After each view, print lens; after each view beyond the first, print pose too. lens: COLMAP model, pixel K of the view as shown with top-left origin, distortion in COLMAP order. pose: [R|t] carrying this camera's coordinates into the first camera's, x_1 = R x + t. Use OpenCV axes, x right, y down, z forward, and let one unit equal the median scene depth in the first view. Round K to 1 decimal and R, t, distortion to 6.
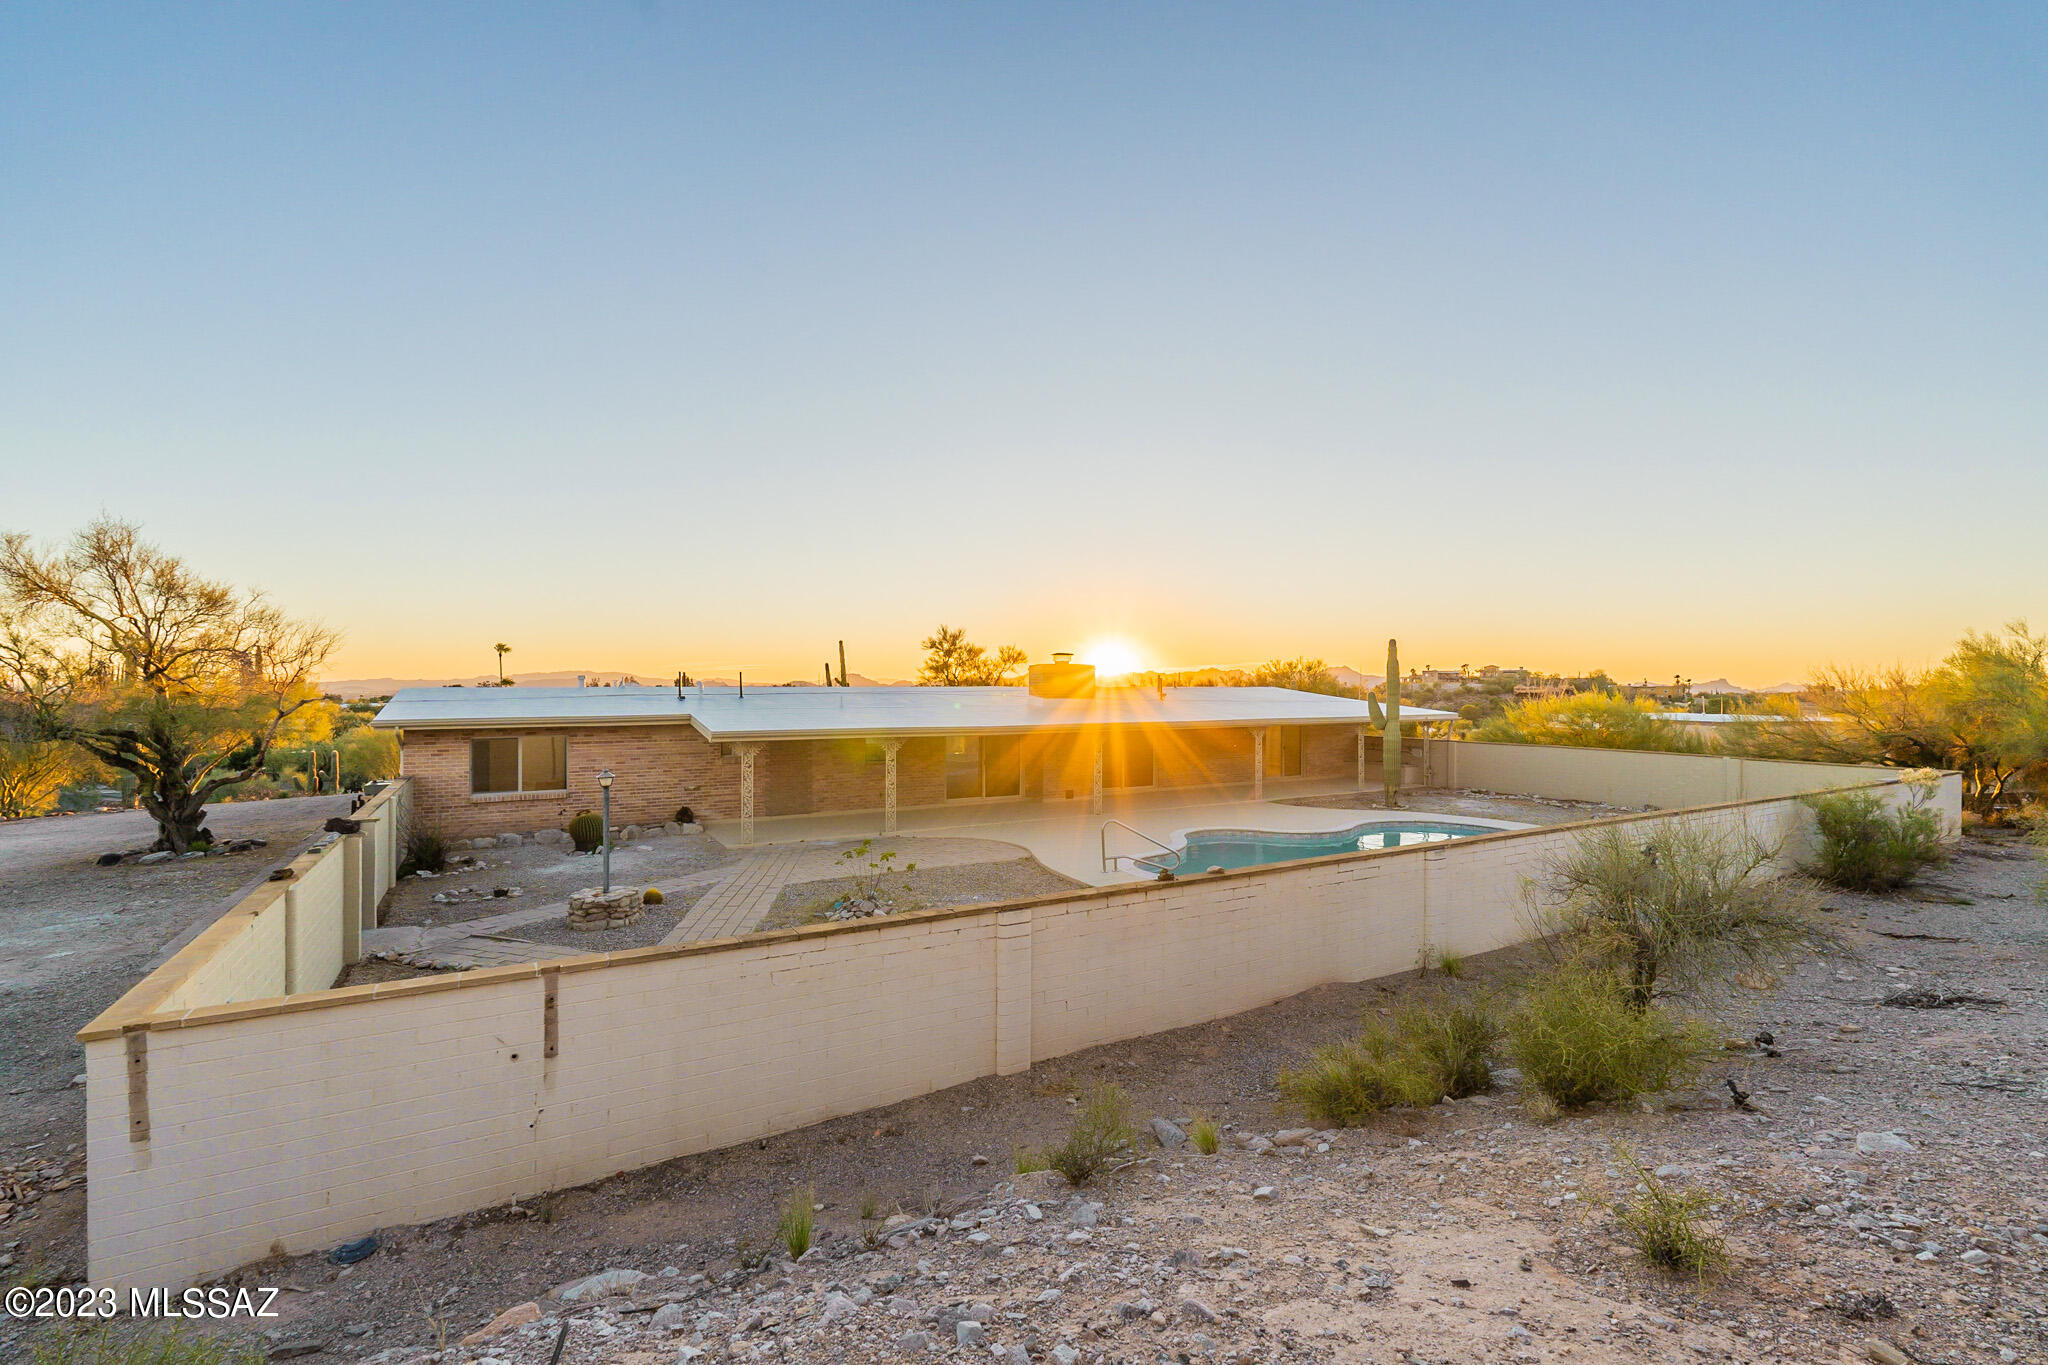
lens RADIAL K [[899.2, 0, 1025.4], [0, 899.2, 686.9], [0, 0, 1]] dist [-0.001032, -0.000235]
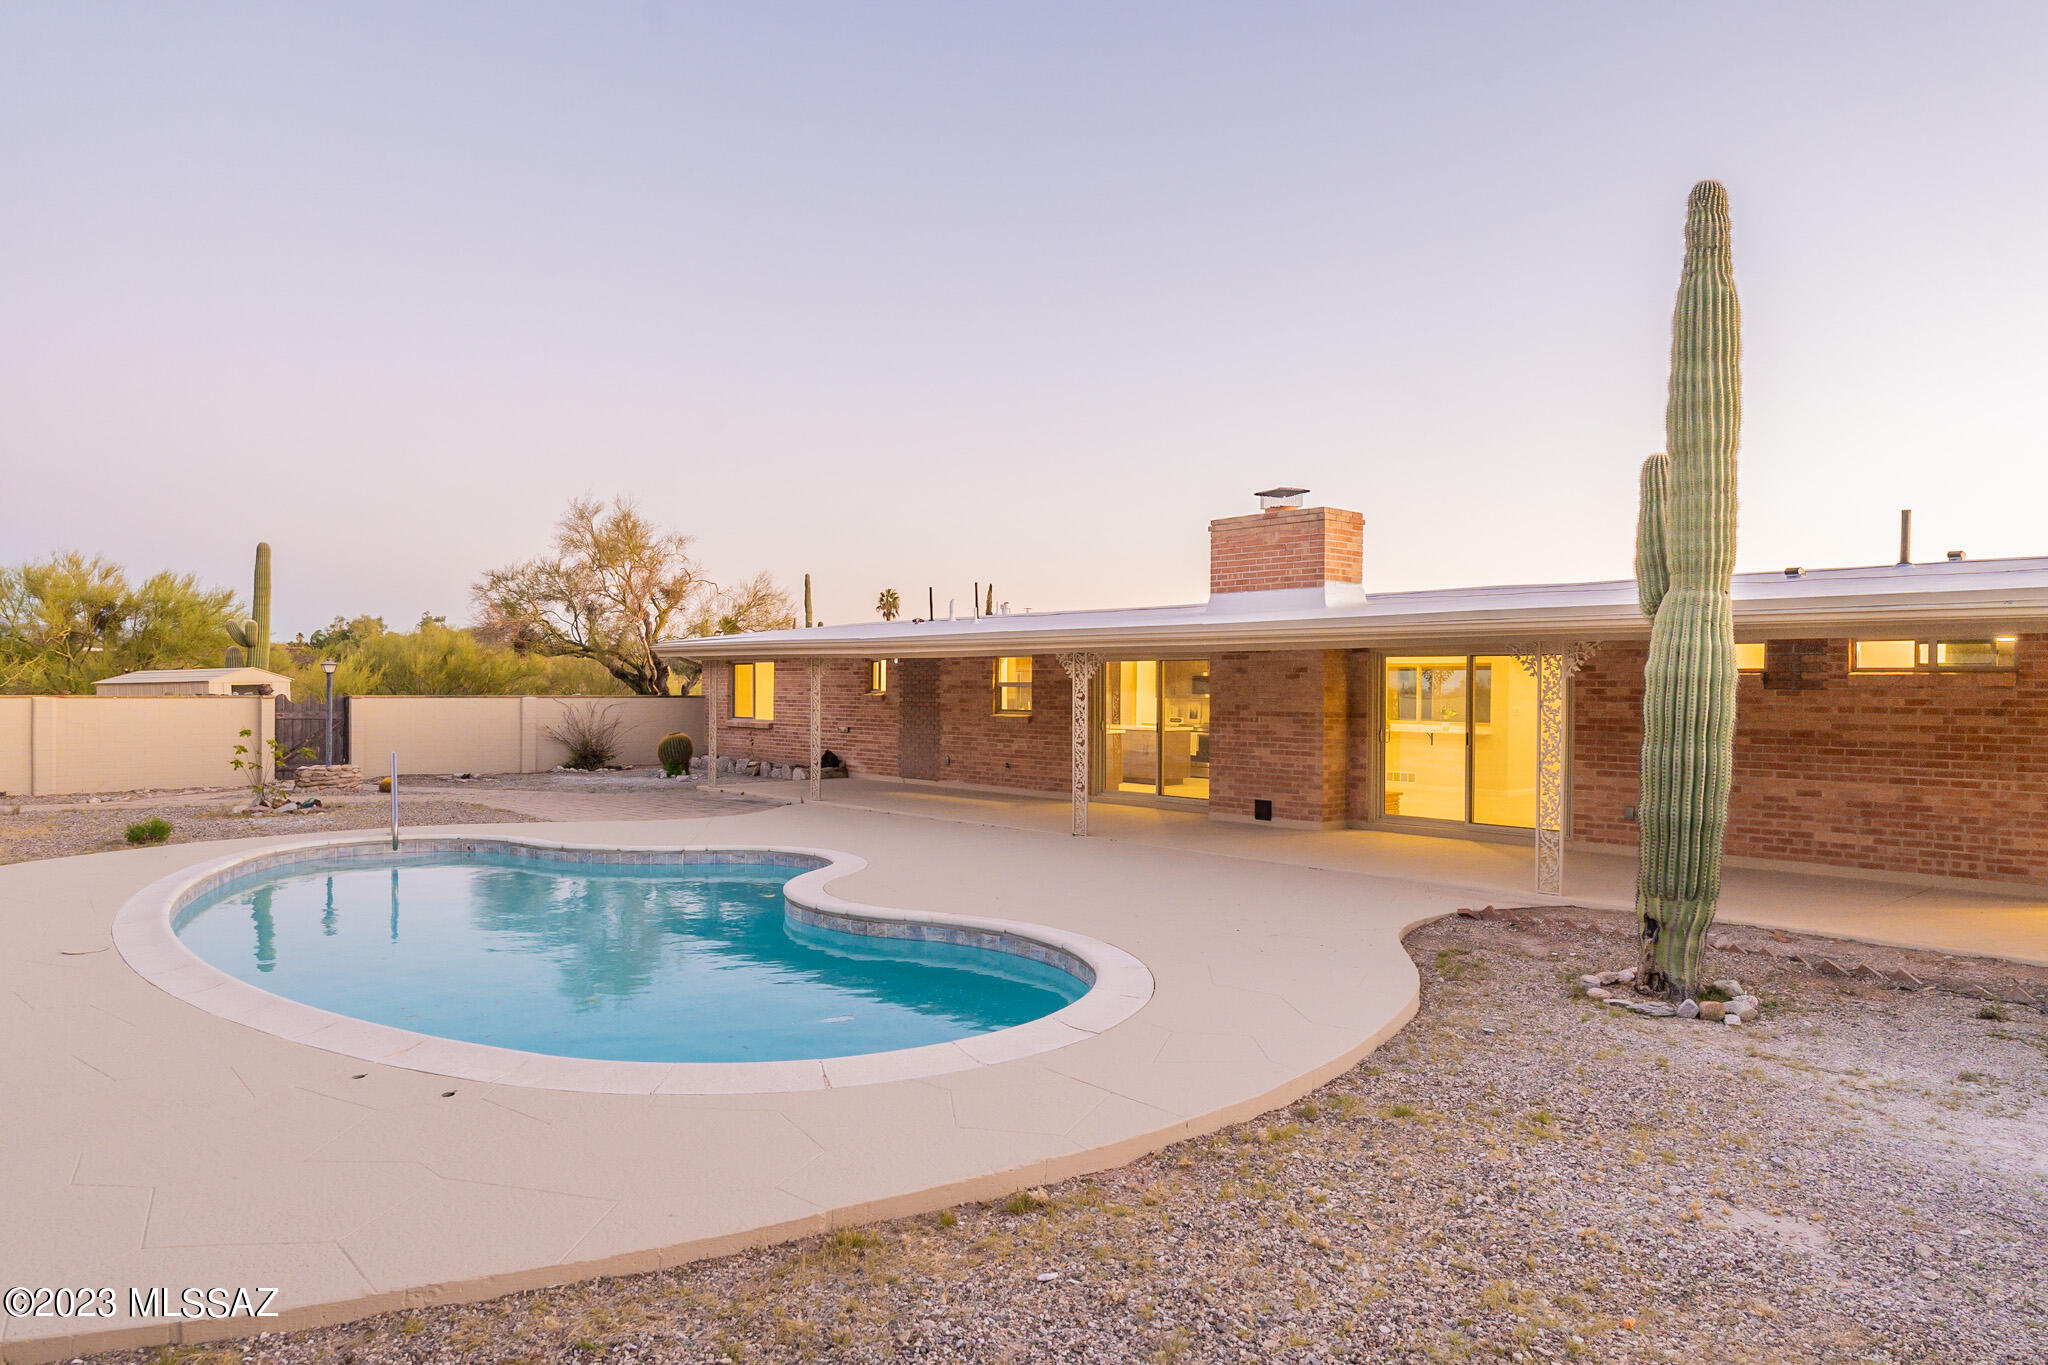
lens RADIAL K [[1277.0, 0, 1024.0], [0, 1277.0, 682.5], [0, 0, 1]] dist [-0.002628, -0.000437]
pose [[0.203381, -0.003821, -0.979092, 0.569215], [-0.013760, 0.999882, -0.006760, 0.057462], [0.979003, 0.014847, 0.203305, 0.689312]]
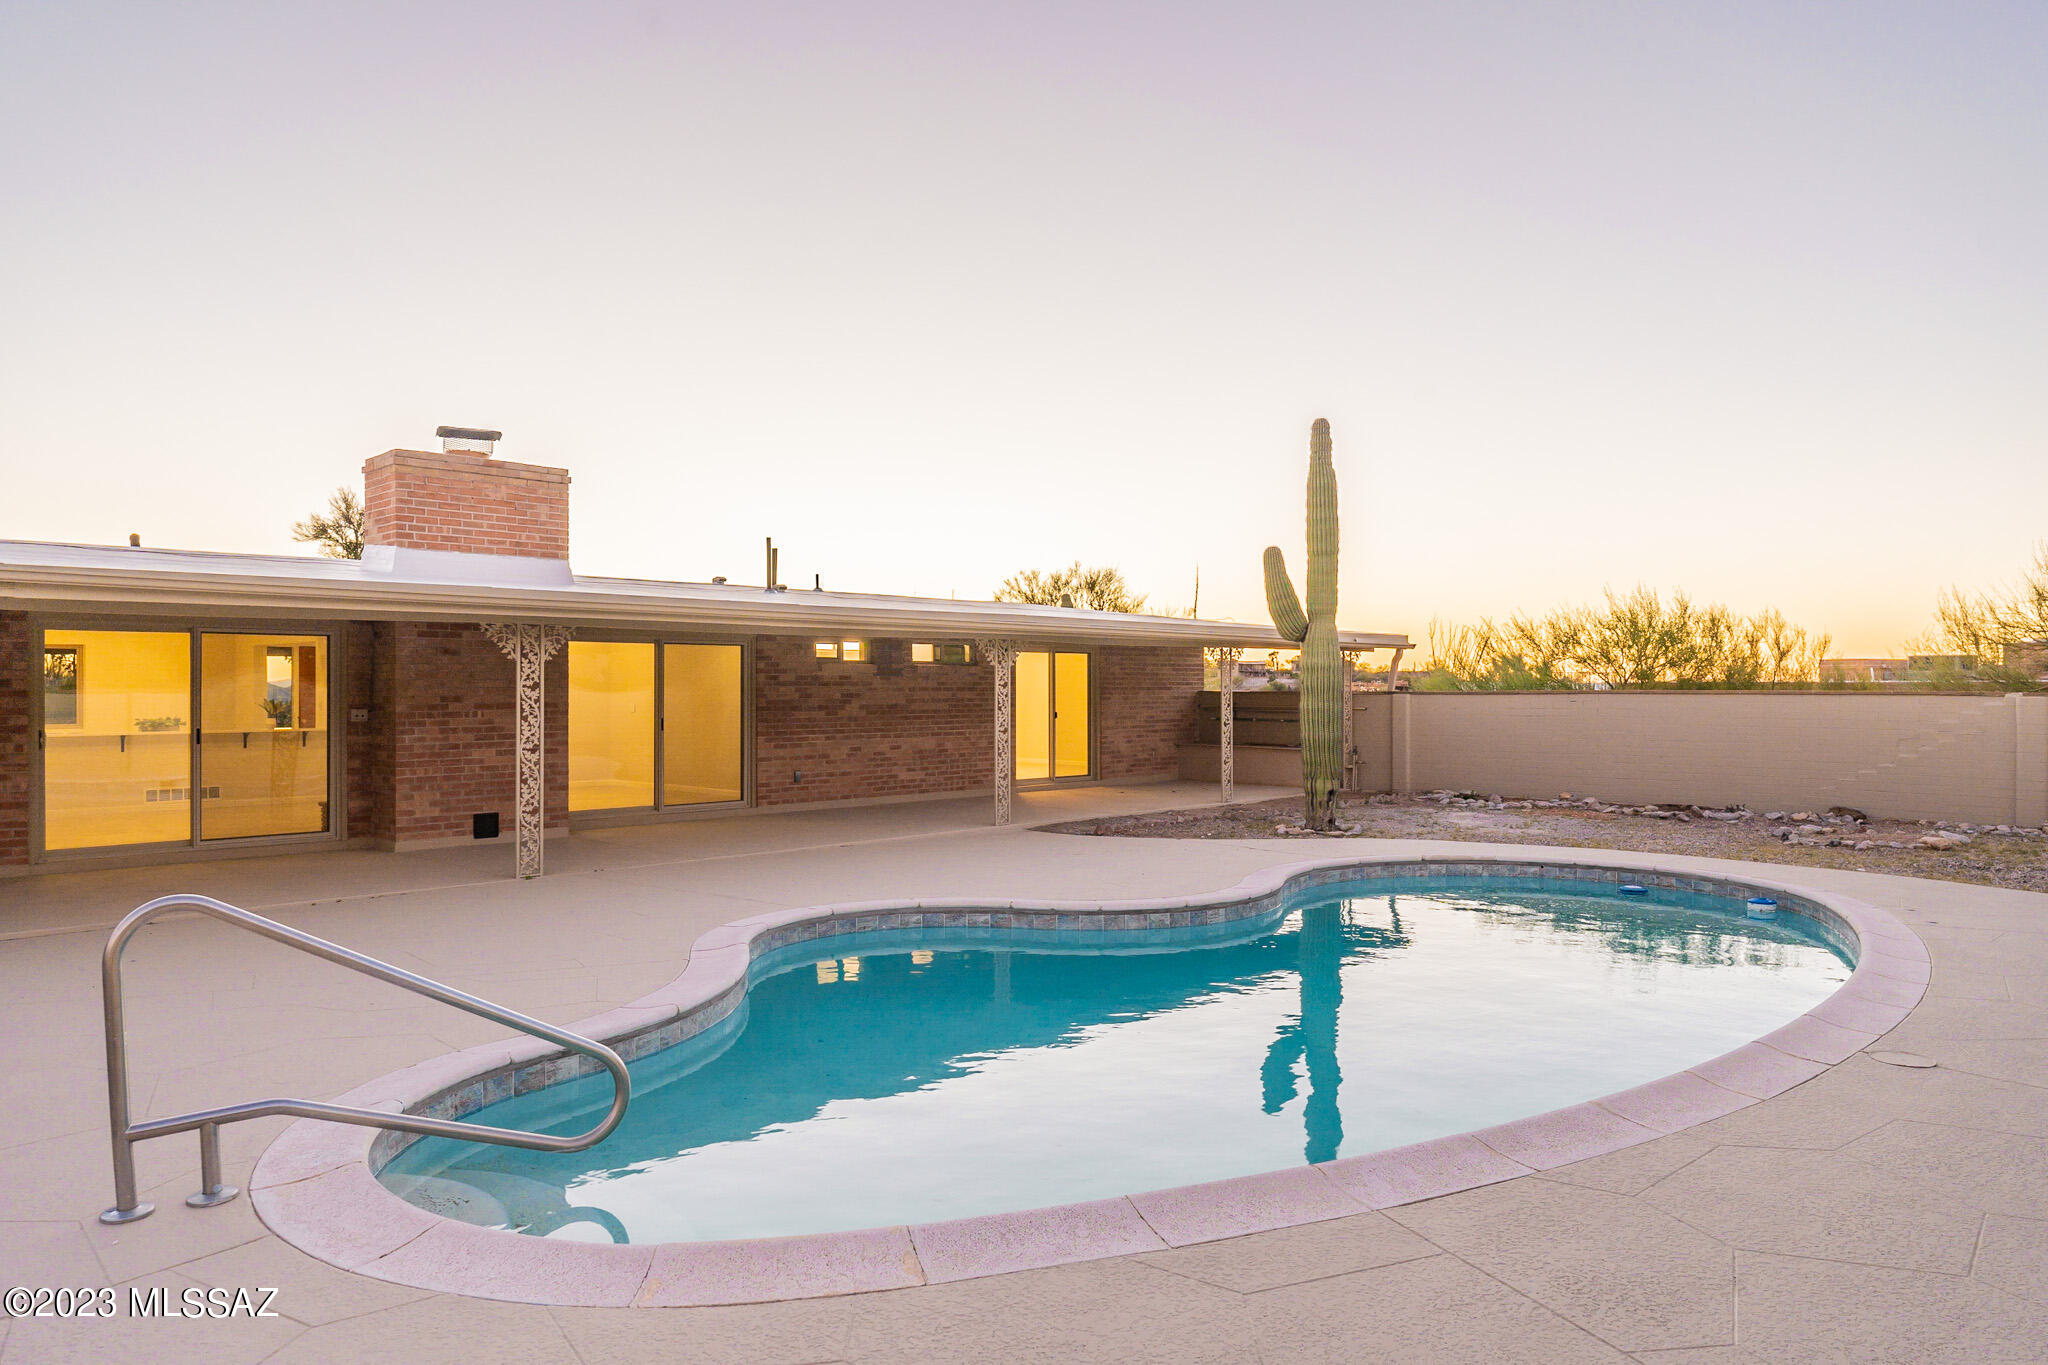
lens RADIAL K [[1303.8, 0, 1024.0], [0, 1303.8, 682.5], [0, 0, 1]] dist [-0.058222, 0.000133]
pose [[0.961891, -0.003516, 0.273409, 0.103191], [0.006621, 0.999924, -0.010437, 0.063482], [-0.273352, 0.011850, 0.961841, 0.415743]]
